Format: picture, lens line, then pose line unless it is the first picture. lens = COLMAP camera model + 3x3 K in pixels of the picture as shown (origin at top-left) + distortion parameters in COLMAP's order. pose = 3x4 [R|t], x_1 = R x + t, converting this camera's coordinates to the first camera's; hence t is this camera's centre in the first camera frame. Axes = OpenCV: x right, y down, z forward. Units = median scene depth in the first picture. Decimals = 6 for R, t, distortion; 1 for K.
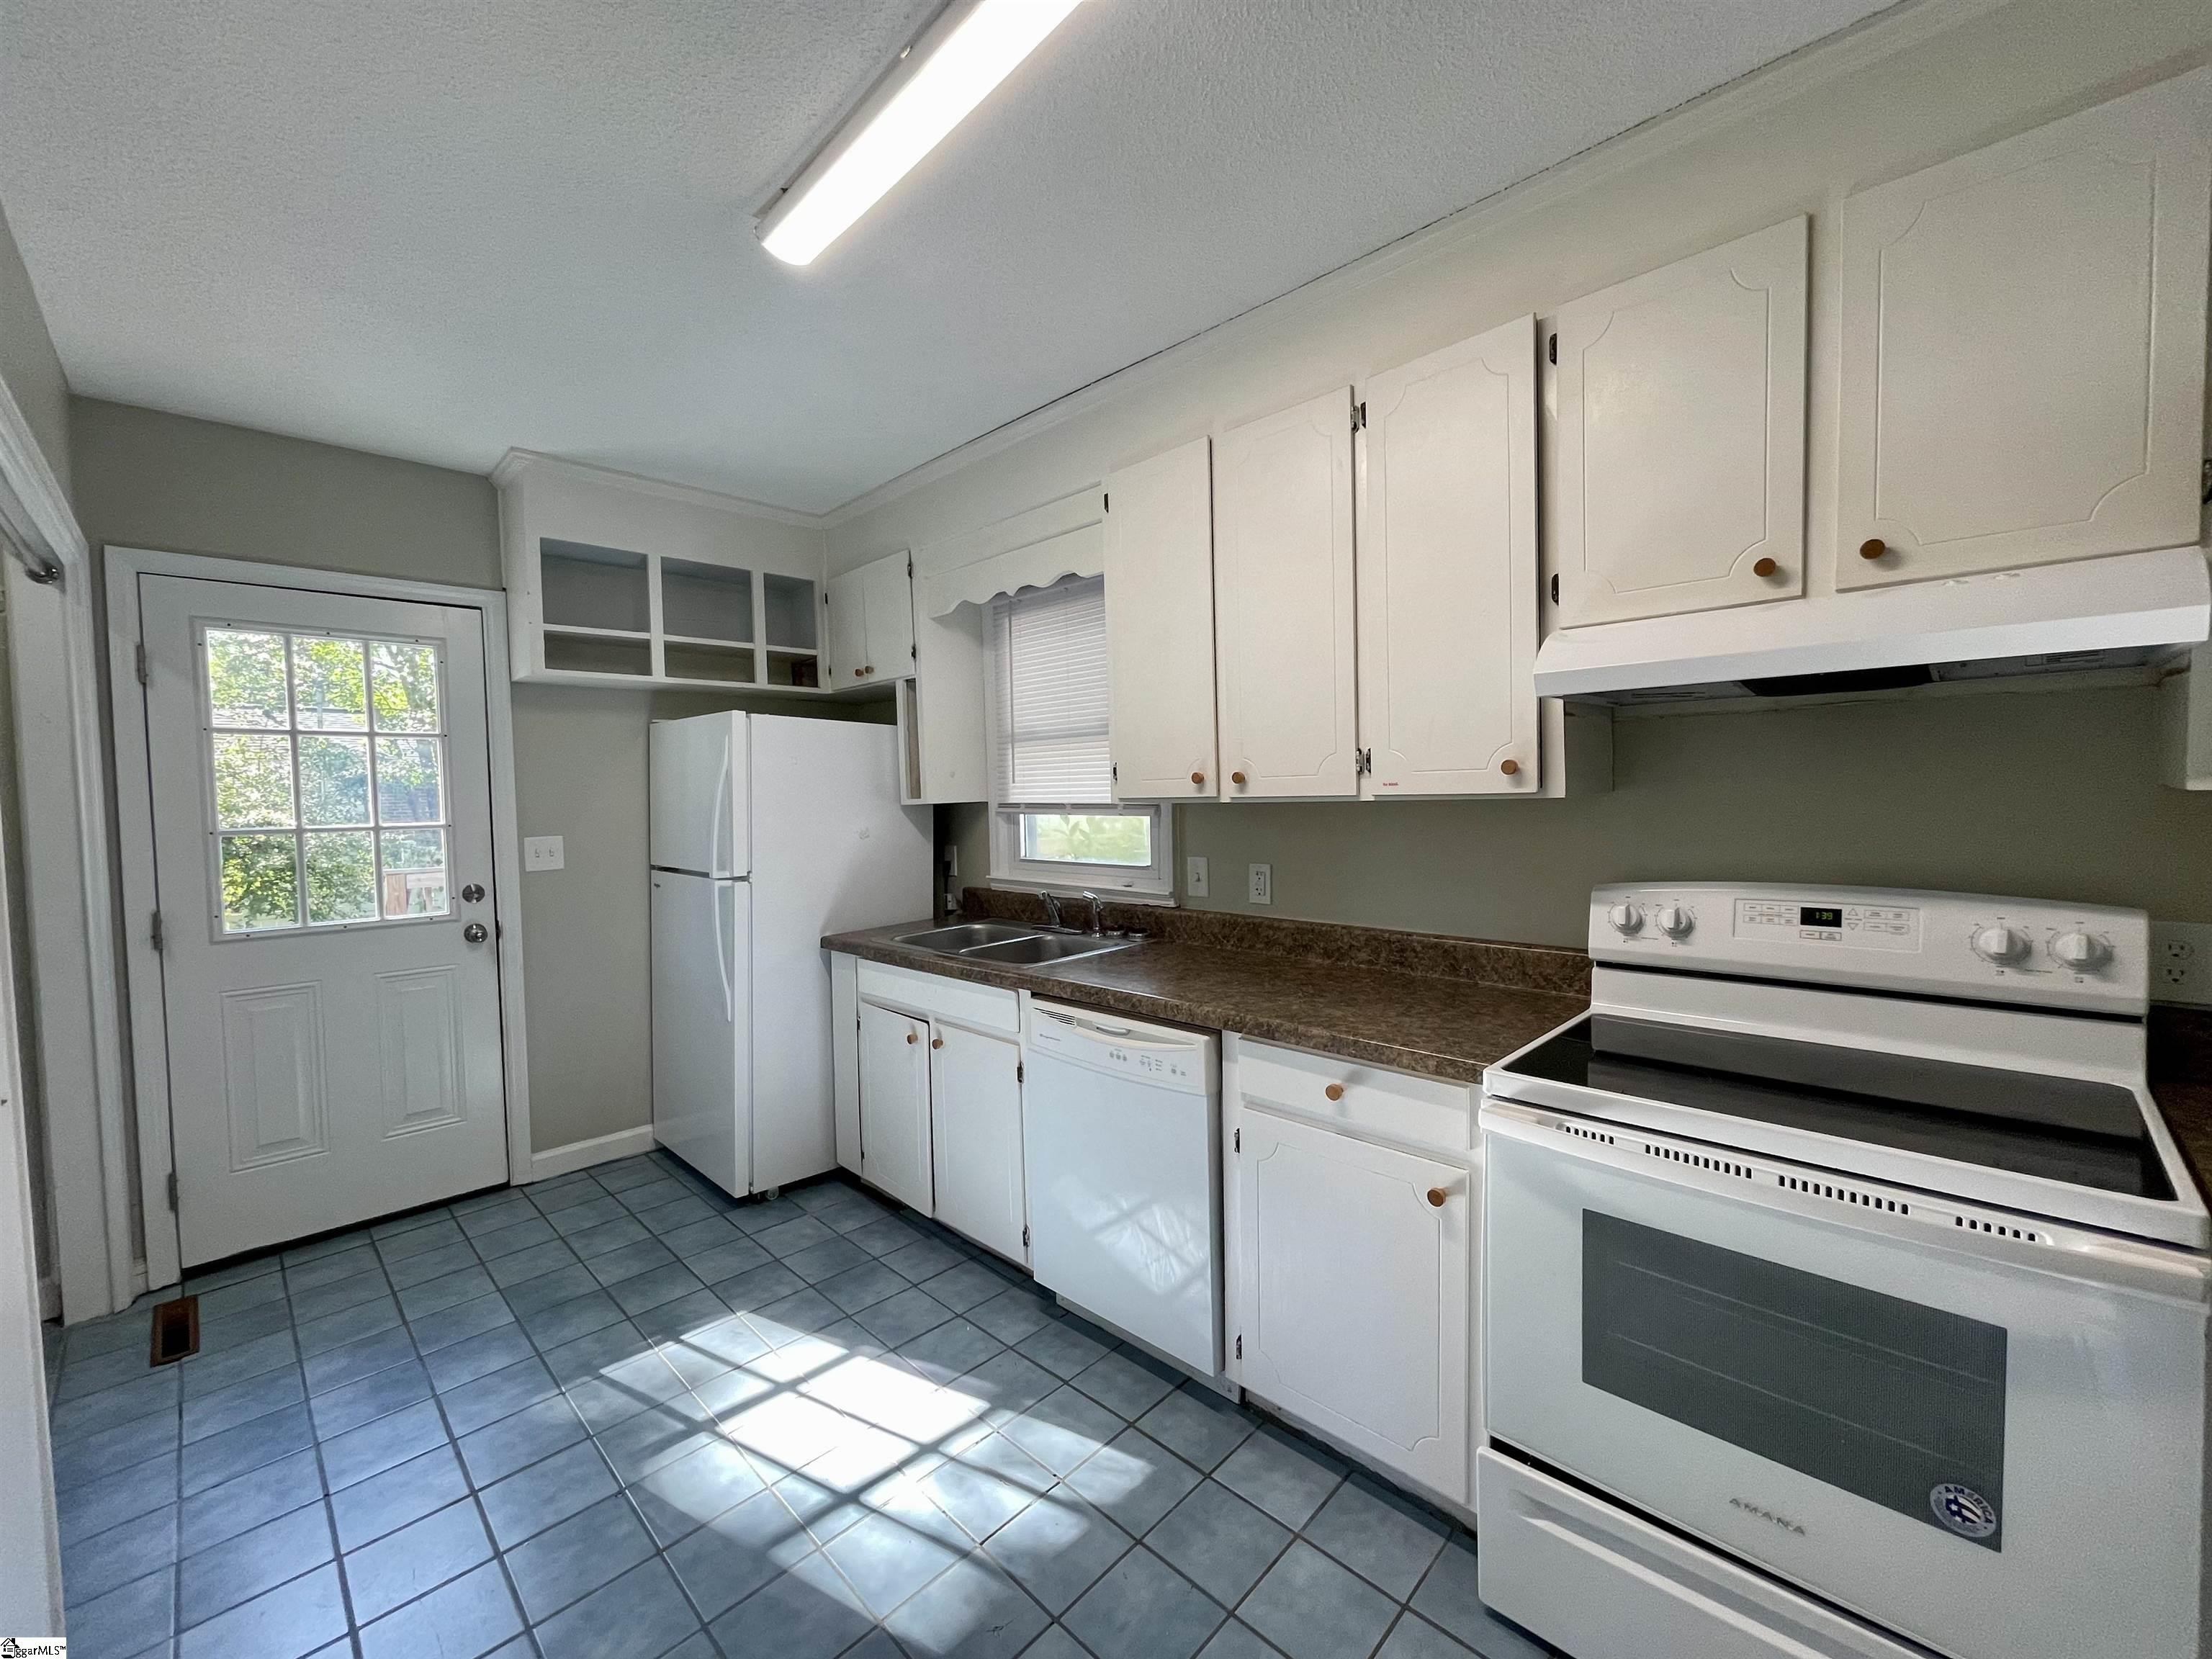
lens RADIAL K [[887.4, 0, 1097.4], [0, 887.4, 829.5], [0, 0, 1]] dist [-0.001085, 0.000268]
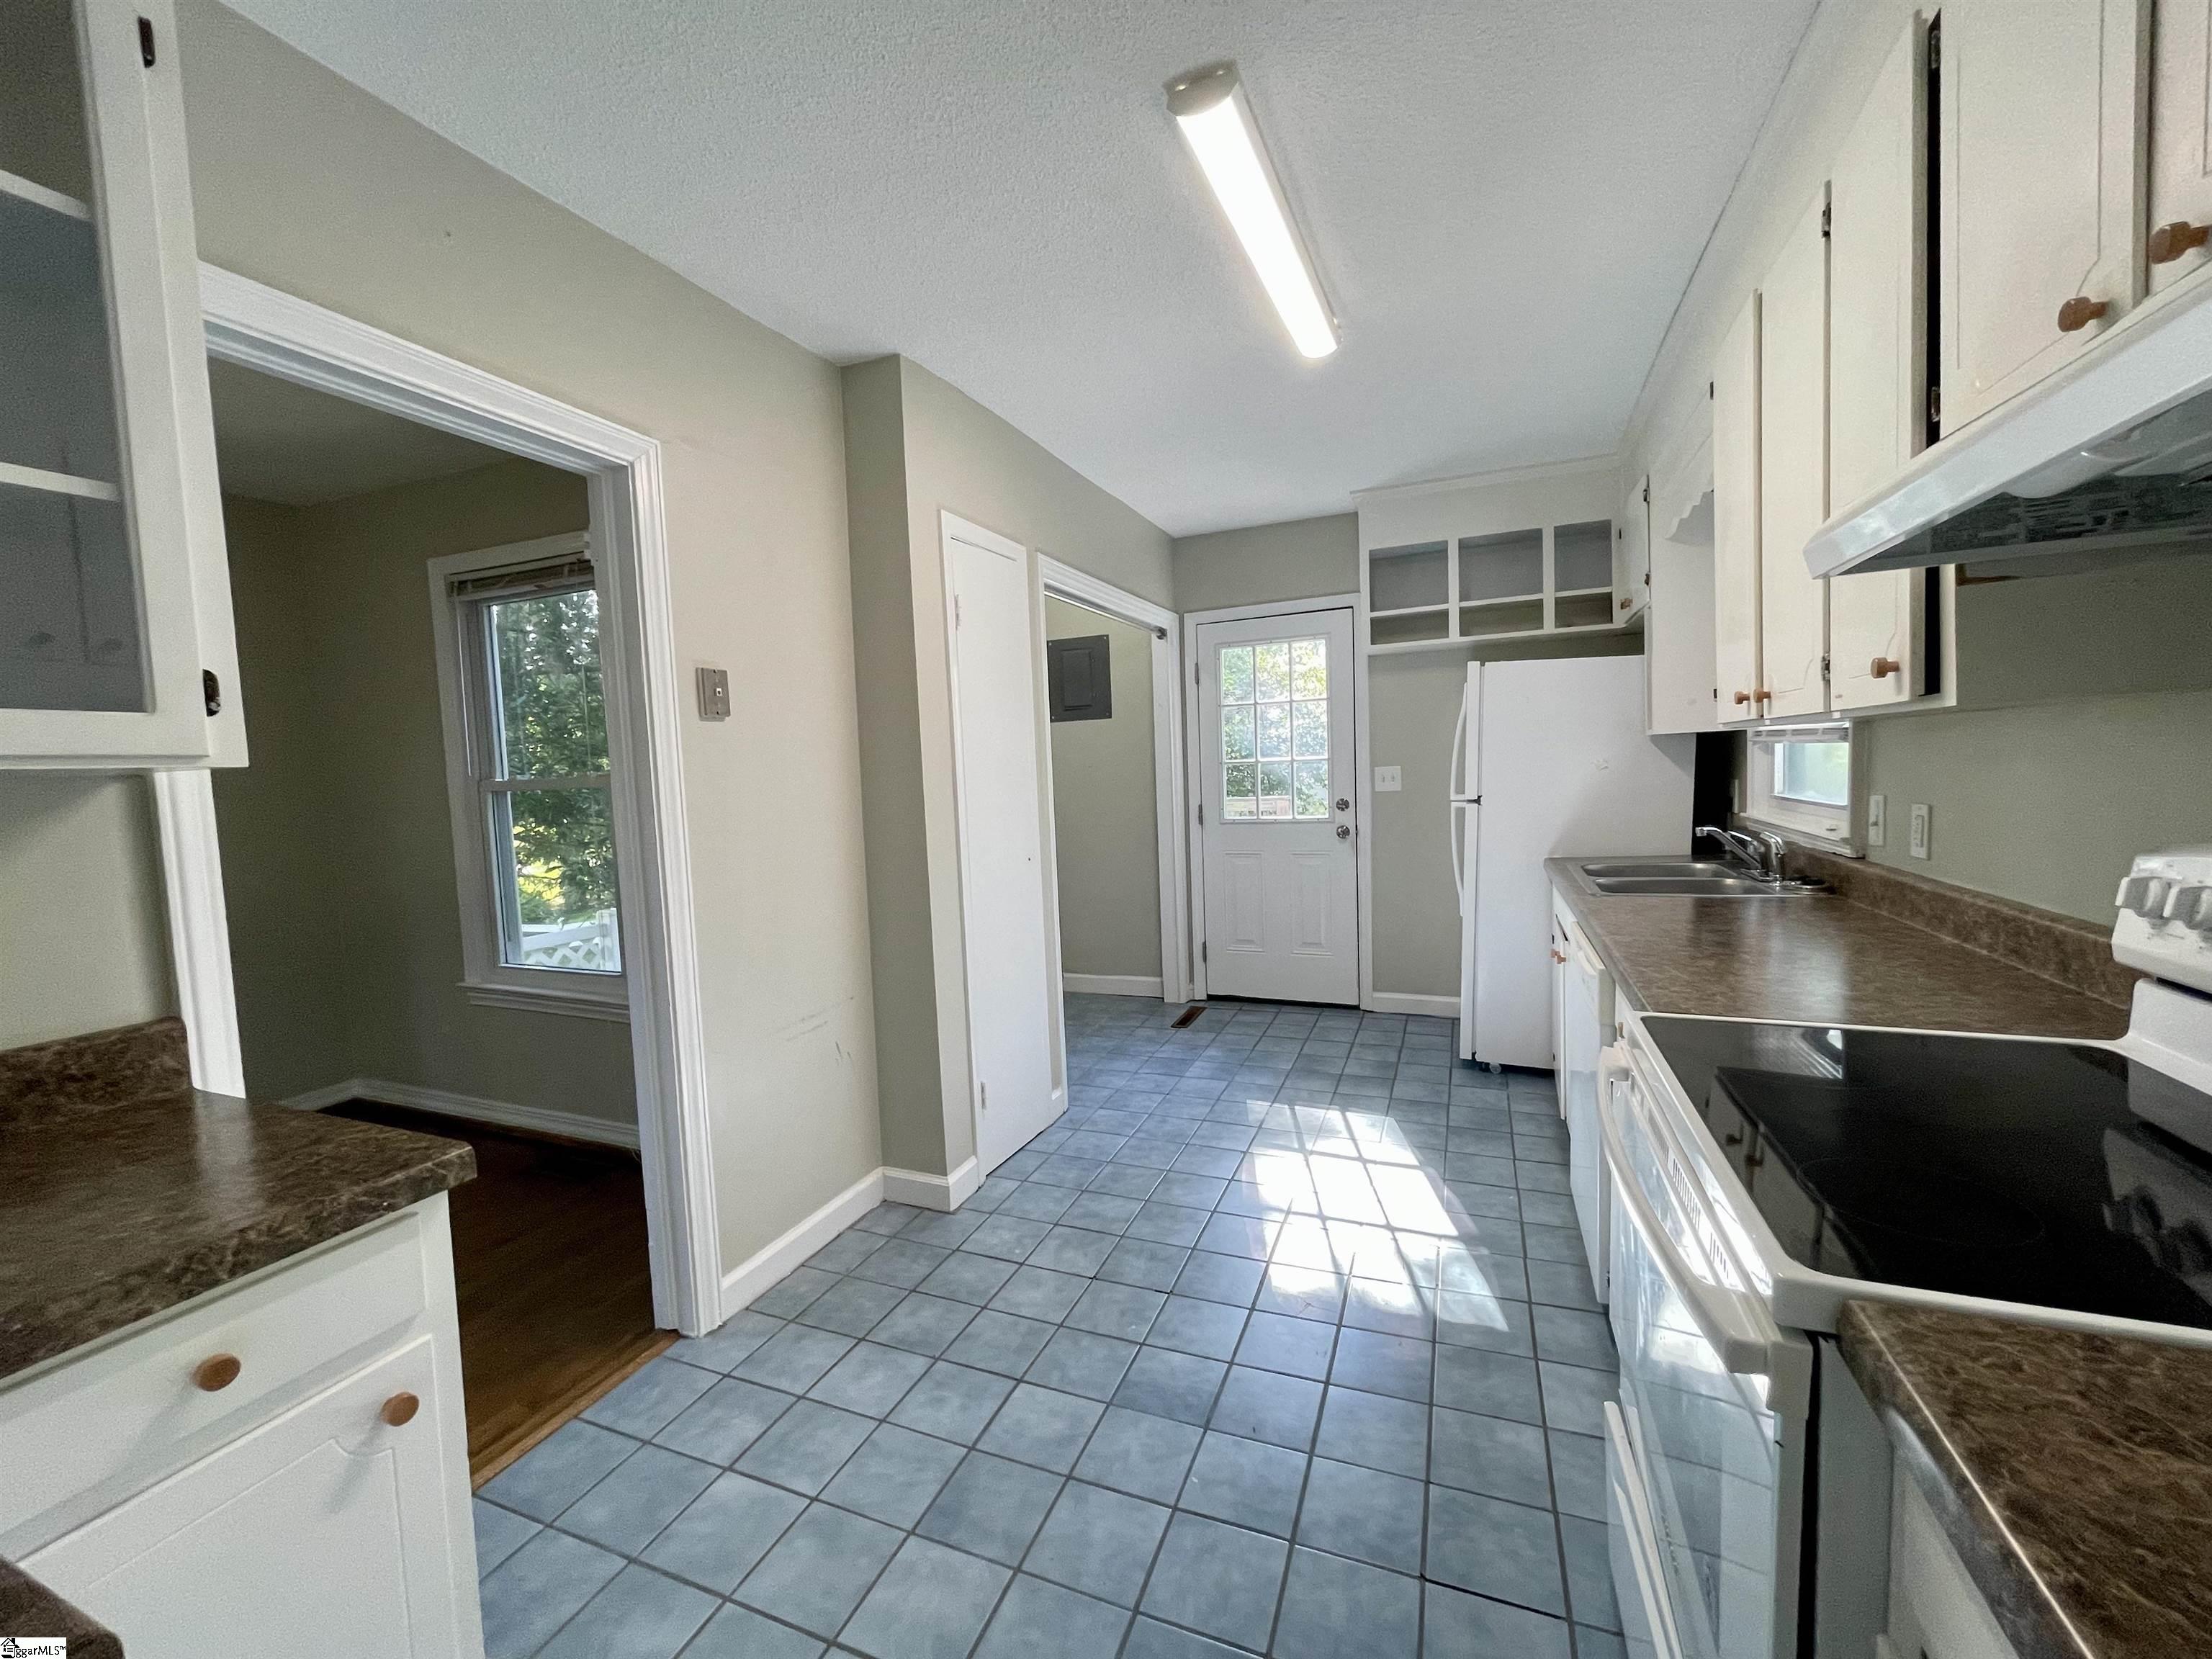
lens RADIAL K [[887.4, 0, 1097.4], [0, 887.4, 829.5], [0, 0, 1]] dist [-0.001085, 0.000268]
pose [[0.377960, 0.069615, -0.923201, 0.563993], [-0.004540, 0.997296, 0.073344, 0.007585], [0.925811, -0.023530, 0.377254, 0.074752]]
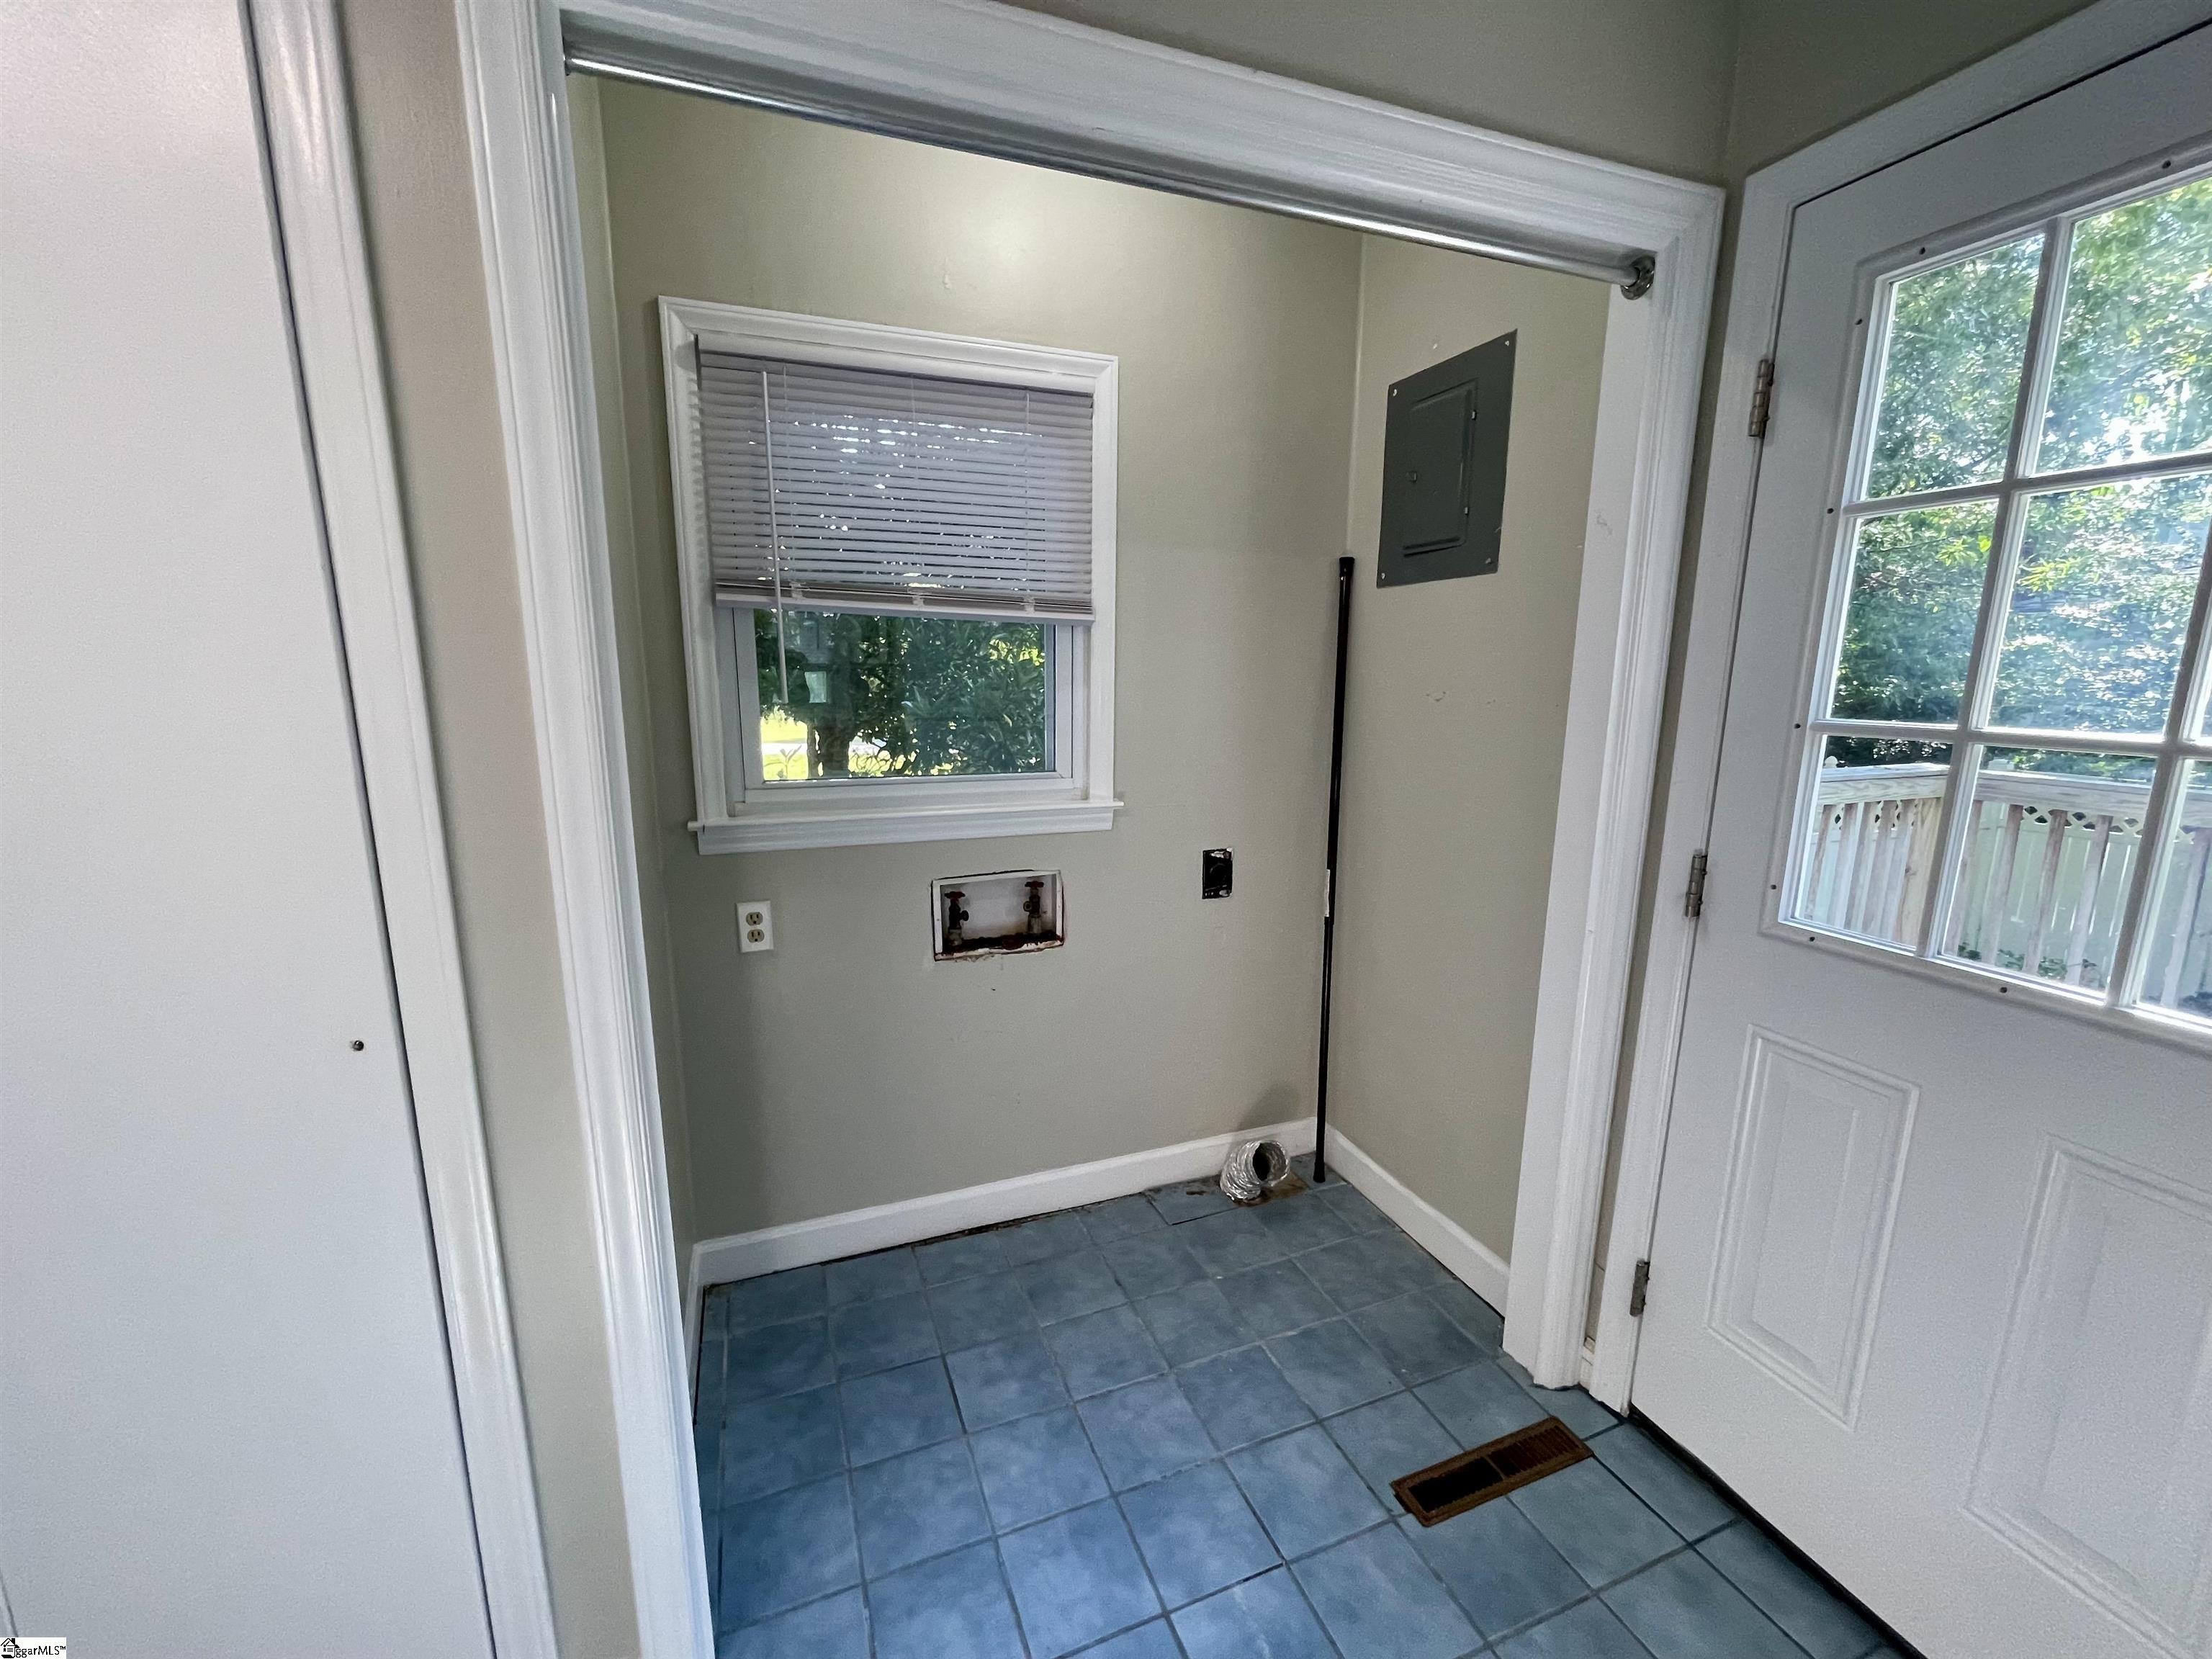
lens RADIAL K [[887.4, 0, 1097.4], [0, 887.4, 829.5], [0, 0, 1]] dist [-0.001085, 0.000268]
pose [[-0.391767, 0.190165, -0.900198, -0.360926], [-0.033143, 0.974855, 0.220360, -0.034587], [0.919467, 0.116165, -0.375613, 0.793605]]
